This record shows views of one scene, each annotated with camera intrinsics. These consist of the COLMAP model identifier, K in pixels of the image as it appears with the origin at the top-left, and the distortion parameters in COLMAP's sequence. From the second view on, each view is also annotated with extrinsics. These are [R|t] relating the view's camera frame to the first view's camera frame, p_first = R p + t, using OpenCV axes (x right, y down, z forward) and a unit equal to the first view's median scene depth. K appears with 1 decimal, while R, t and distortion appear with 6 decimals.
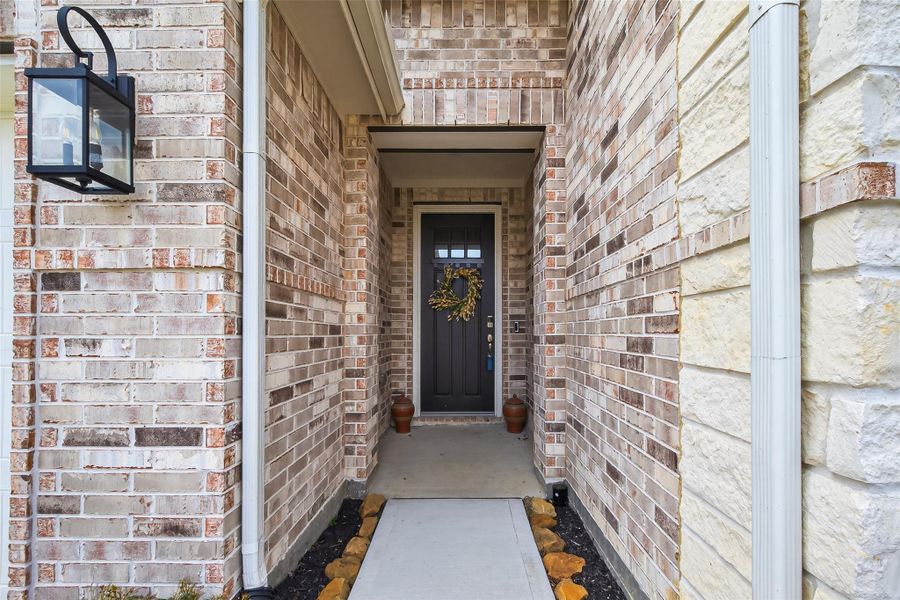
lens RADIAL K [[348.3, 0, 440.6], [0, 348.3, 323.3], [0, 0, 1]] dist [0.007526, -0.002259]
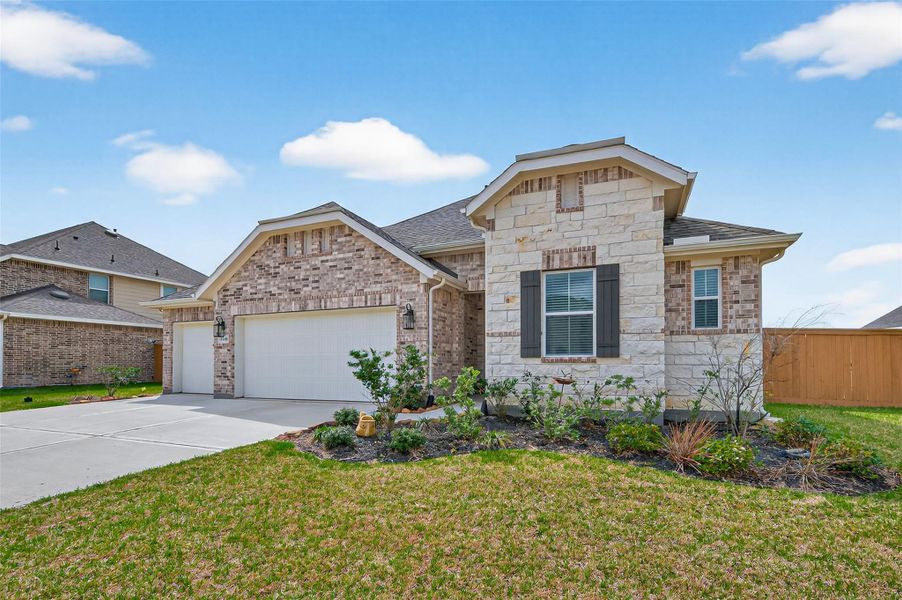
lens RADIAL K [[360.6, 0, 470.9], [0, 360.6, 353.5], [0, 0, 1]] dist [0.006372, -0.000158]
pose [[0.945060, -0.002801, -0.326885, 1.731533], [0.003897, 0.999989, 0.002697, 0.044889], [0.326874, -0.003823, 0.945060, -3.756906]]
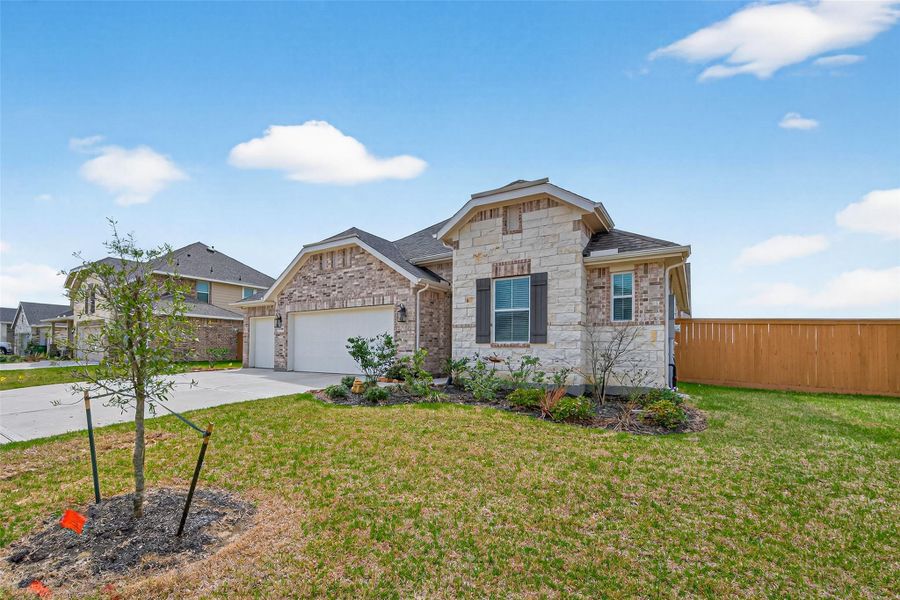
lens RADIAL K [[348.3, 0, 442.6], [0, 348.3, 338.9], [0, 0, 1]] dist [0.007526, -0.002259]
pose [[0.867919, -0.000737, -0.496705, 3.210366], [-0.001057, 0.999994, -0.003329, 0.056392], [0.496705, 0.003414, 0.867913, -4.613980]]
